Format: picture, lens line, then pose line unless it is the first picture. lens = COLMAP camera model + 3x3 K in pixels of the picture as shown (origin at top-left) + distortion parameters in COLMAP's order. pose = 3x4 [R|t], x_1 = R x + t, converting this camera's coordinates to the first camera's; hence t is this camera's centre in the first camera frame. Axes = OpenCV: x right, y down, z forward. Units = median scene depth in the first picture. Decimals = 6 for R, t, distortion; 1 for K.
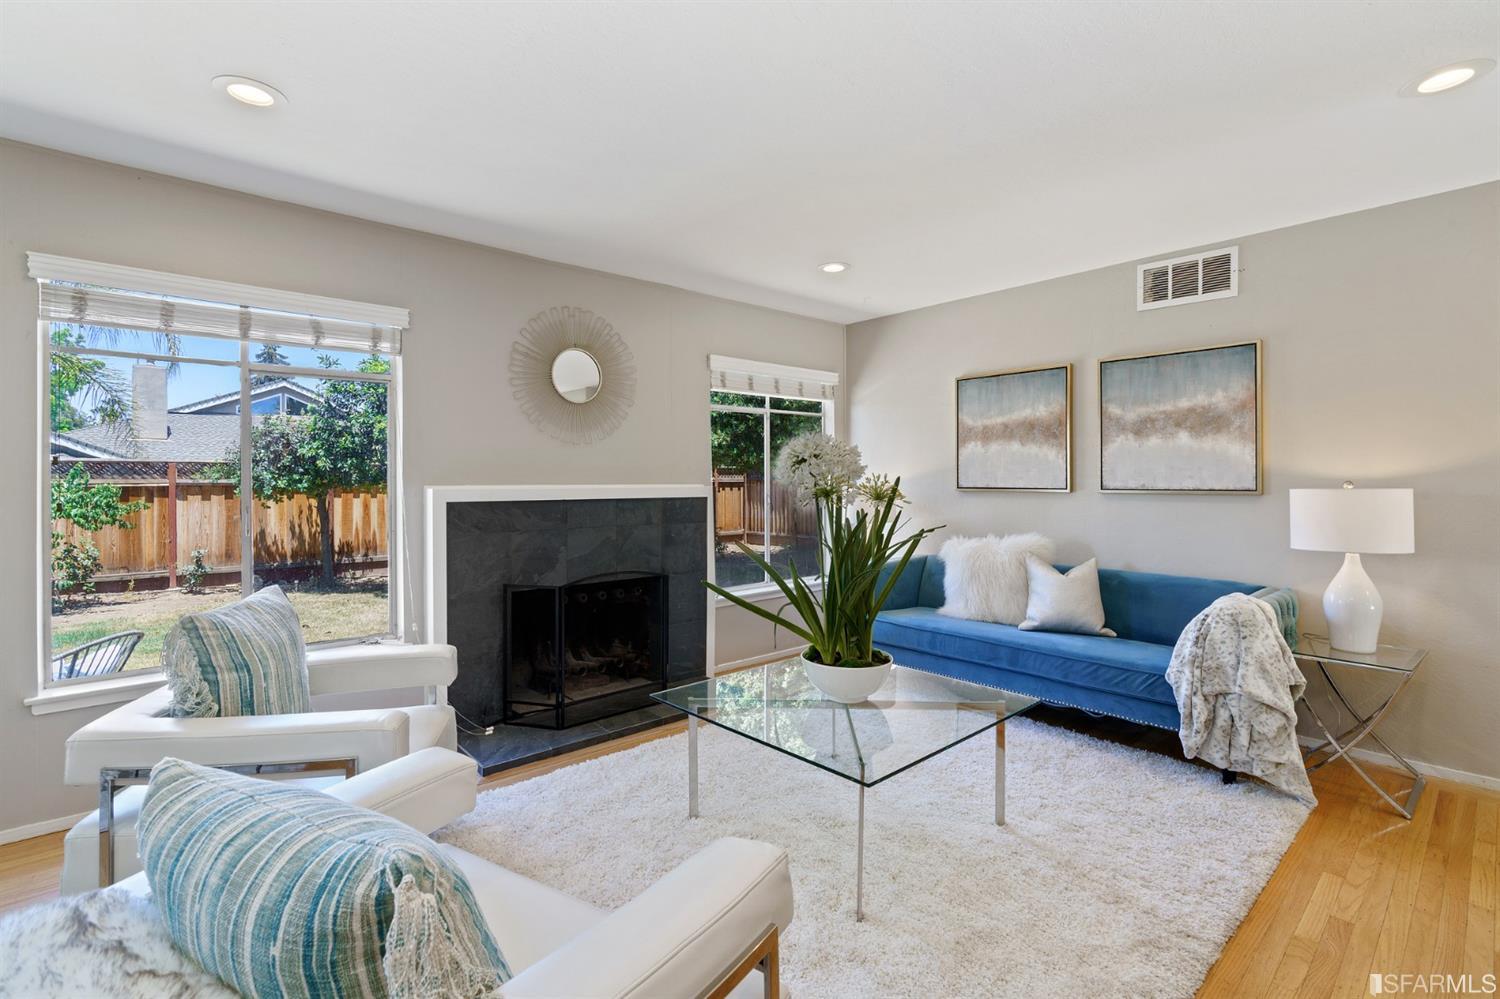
lens RADIAL K [[683.1, 0, 737.6], [0, 683.1, 476.2], [0, 0, 1]] dist [-0.007729, 0.001967]
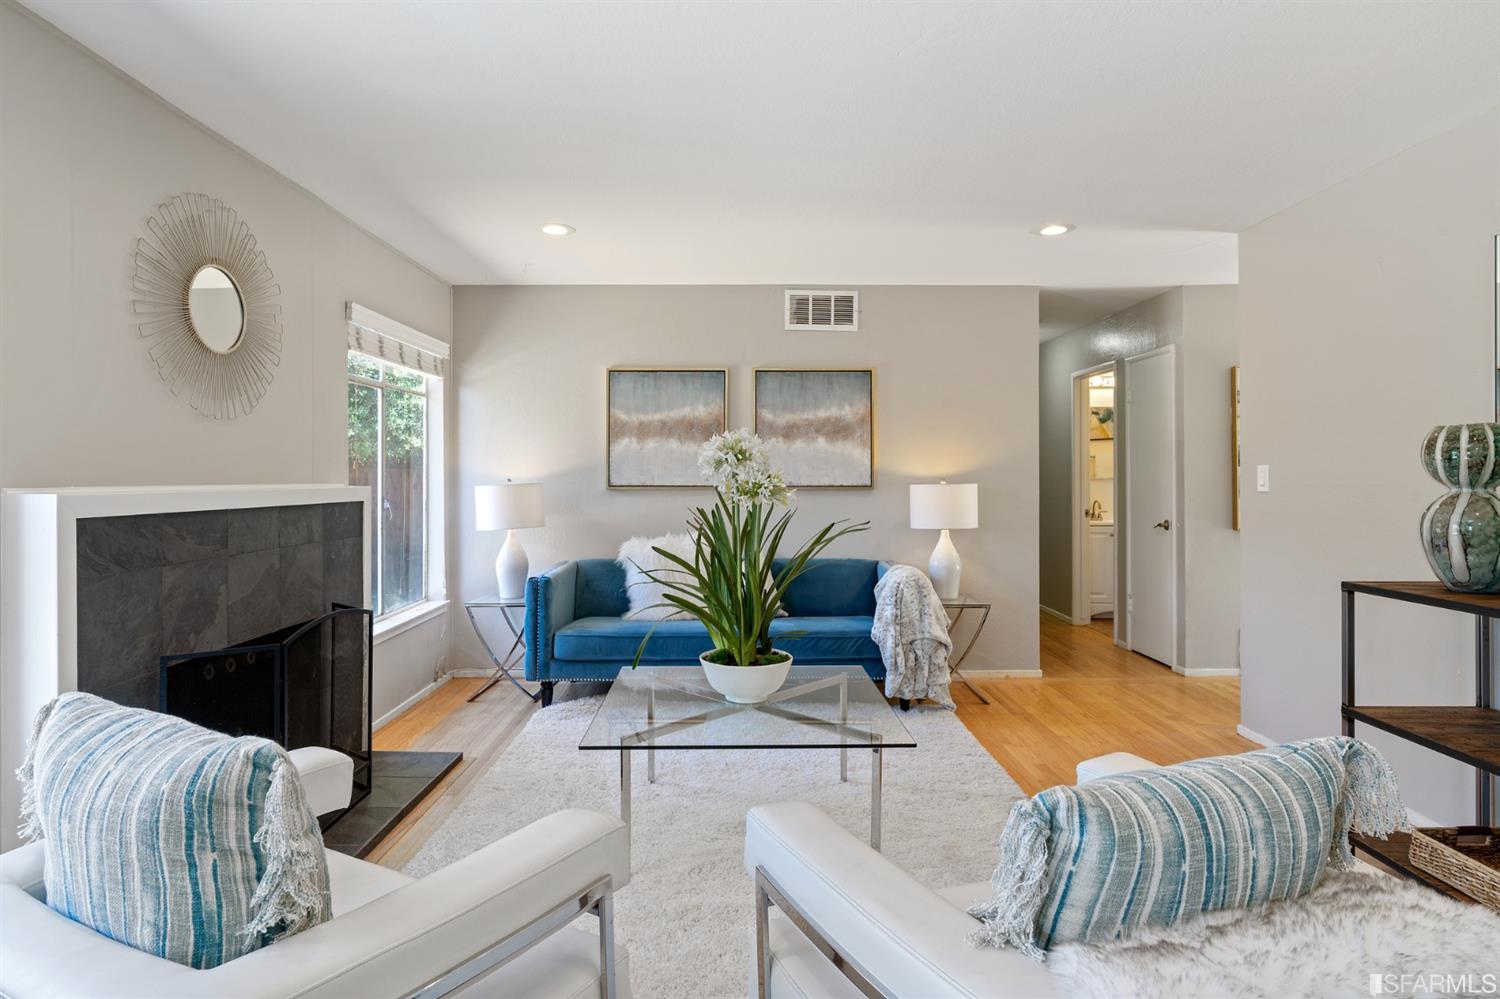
lens RADIAL K [[818.0, 0, 748.0], [0, 818.0, 476.2], [0, 0, 1]] dist [-0.001666, 0.001100]
pose [[0.656341, 0.001867, 0.754462, -0.500801], [-0.004974, 0.999986, 0.001852, 0.000572], [-0.754448, -0.004968, 0.656341, 0.152878]]
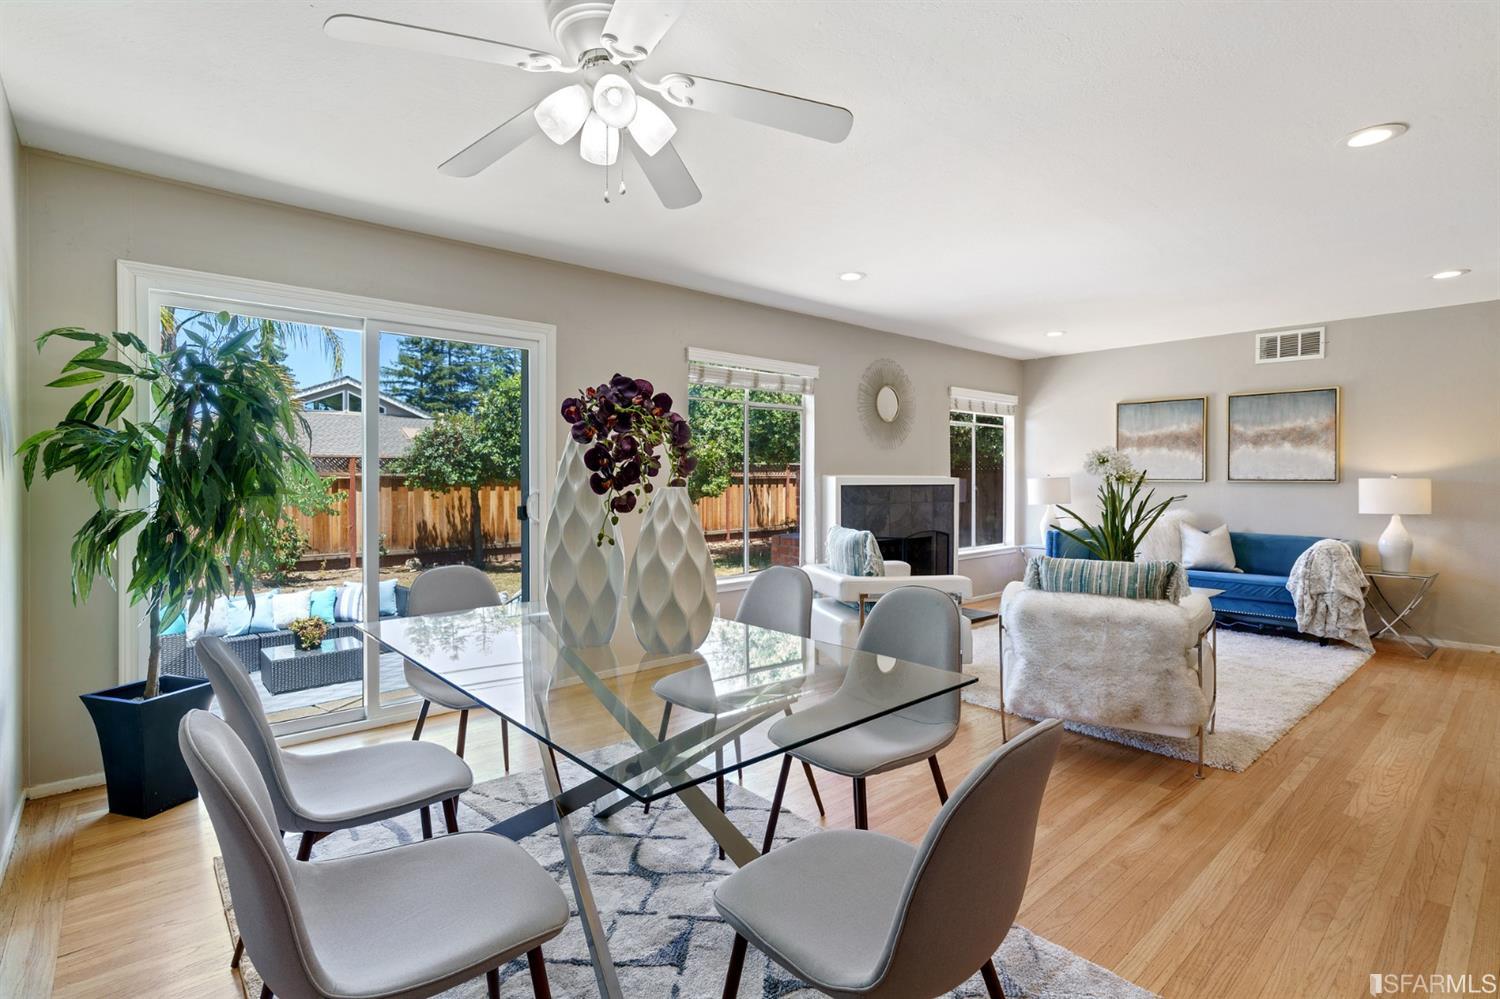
lens RADIAL K [[712.6, 0, 737.7], [0, 712.6, 478.6], [0, 0, 1]] dist [-0.002584, -0.002289]
pose [[0.999971, 0.003930, -0.006543, -0.587047], [-0.003881, 0.999964, 0.007502, 0.008925], [0.006572, -0.007477, 0.999950, -0.632039]]
